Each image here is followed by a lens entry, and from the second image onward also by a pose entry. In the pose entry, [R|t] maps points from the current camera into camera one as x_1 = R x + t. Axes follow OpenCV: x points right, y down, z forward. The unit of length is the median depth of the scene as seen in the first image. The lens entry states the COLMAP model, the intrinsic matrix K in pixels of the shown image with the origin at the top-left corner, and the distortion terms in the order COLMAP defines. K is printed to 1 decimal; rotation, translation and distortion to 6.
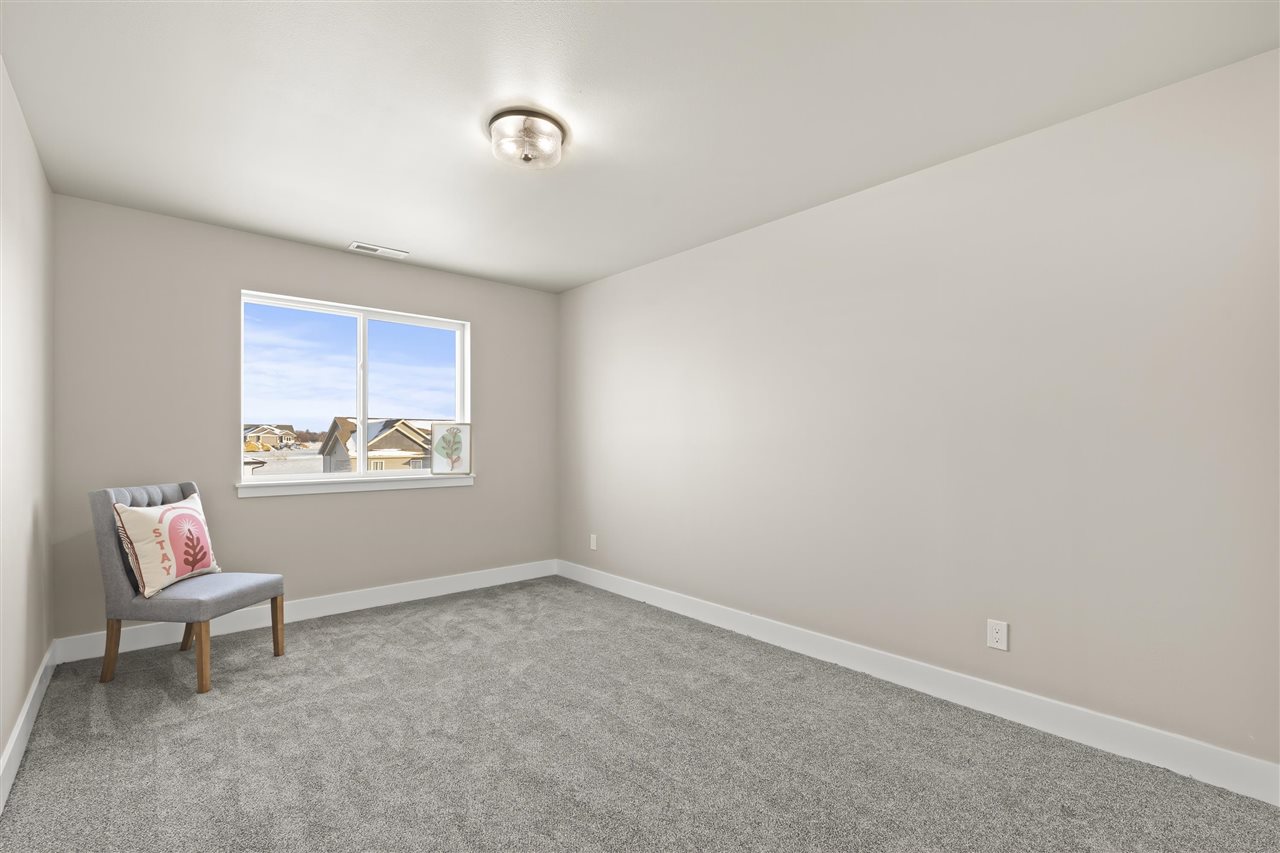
lens RADIAL K [[560.7, 0, 637.9], [0, 560.7, 433.8], [0, 0, 1]] dist [-0.007667, 0.000397]
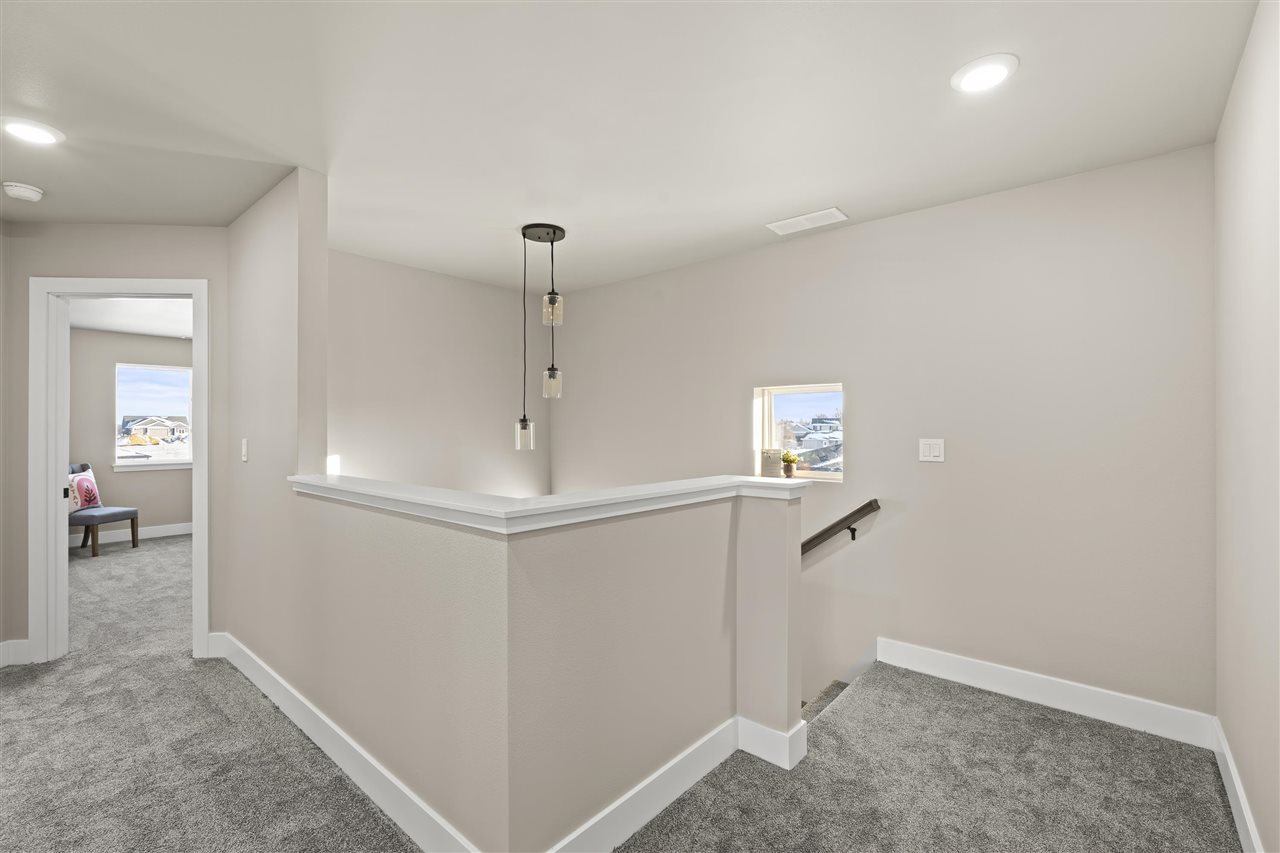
lens RADIAL K [[560.7, 0, 642.0], [0, 560.7, 425.2], [0, 0, 1]] dist [-0.007667, 0.000397]
pose [[0.991524, 0.002722, 0.129898, 0.935920], [-0.002417, 0.999994, -0.002503, -0.050969], [-0.129904, 0.002167, 0.991524, -1.271273]]
